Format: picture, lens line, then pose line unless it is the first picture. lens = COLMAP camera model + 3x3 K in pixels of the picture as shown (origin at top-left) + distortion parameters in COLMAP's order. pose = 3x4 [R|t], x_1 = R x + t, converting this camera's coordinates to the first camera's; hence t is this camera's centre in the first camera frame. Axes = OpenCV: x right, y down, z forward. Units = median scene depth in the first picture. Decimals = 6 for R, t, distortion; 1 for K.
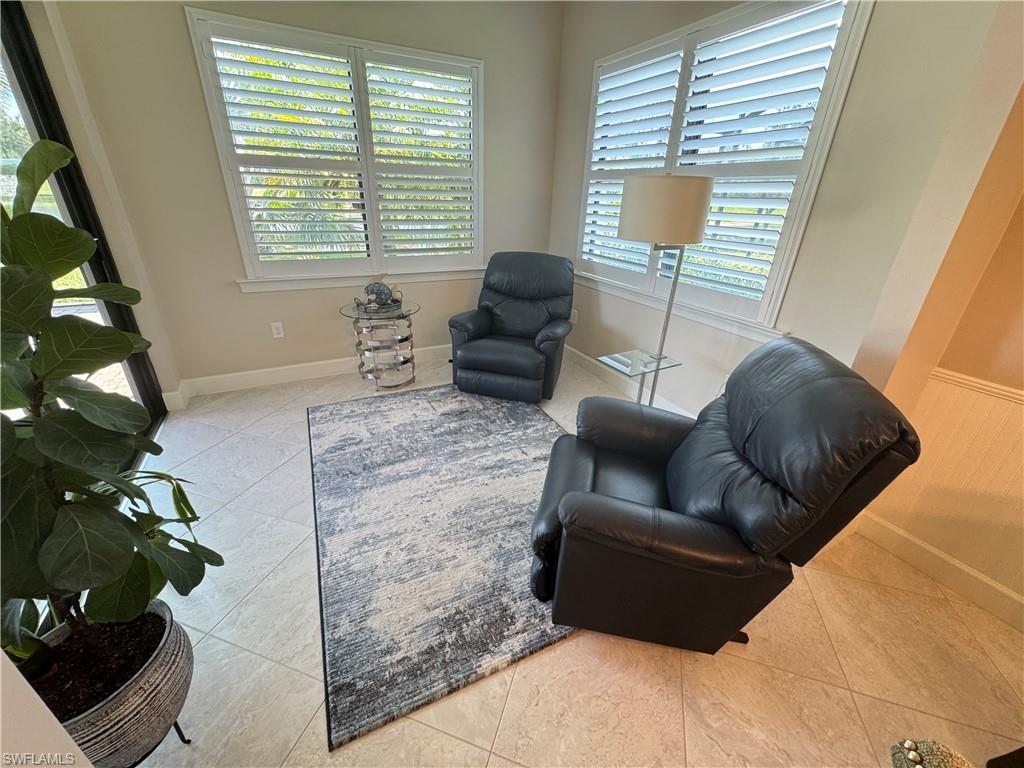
lens RADIAL K [[406.5, 0, 508.4], [0, 406.5, 384.7], [0, 0, 1]] dist [-0.001783, -0.000228]
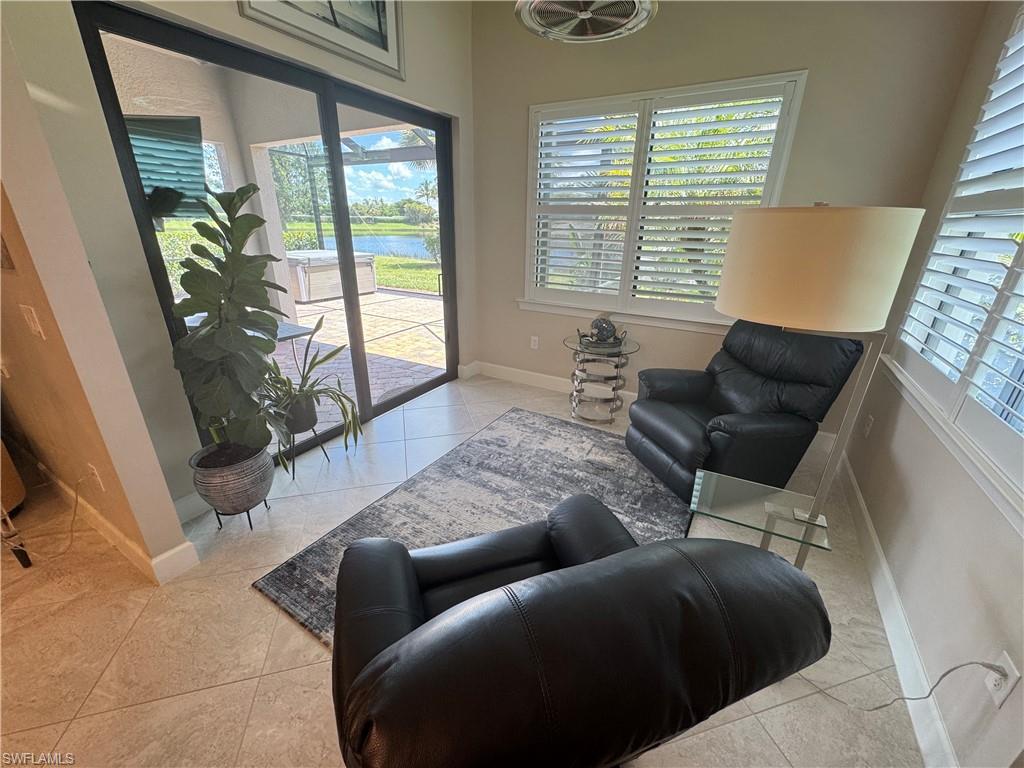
lens RADIAL K [[406.5, 0, 510.7], [0, 406.5, 383.1], [0, 0, 1]] dist [-0.001783, -0.000228]
pose [[0.548683, 0.286611, -0.785367, 0.419636], [-0.354152, 0.930632, 0.092201, -0.116069], [0.757313, 0.227551, 0.612125, 0.240853]]
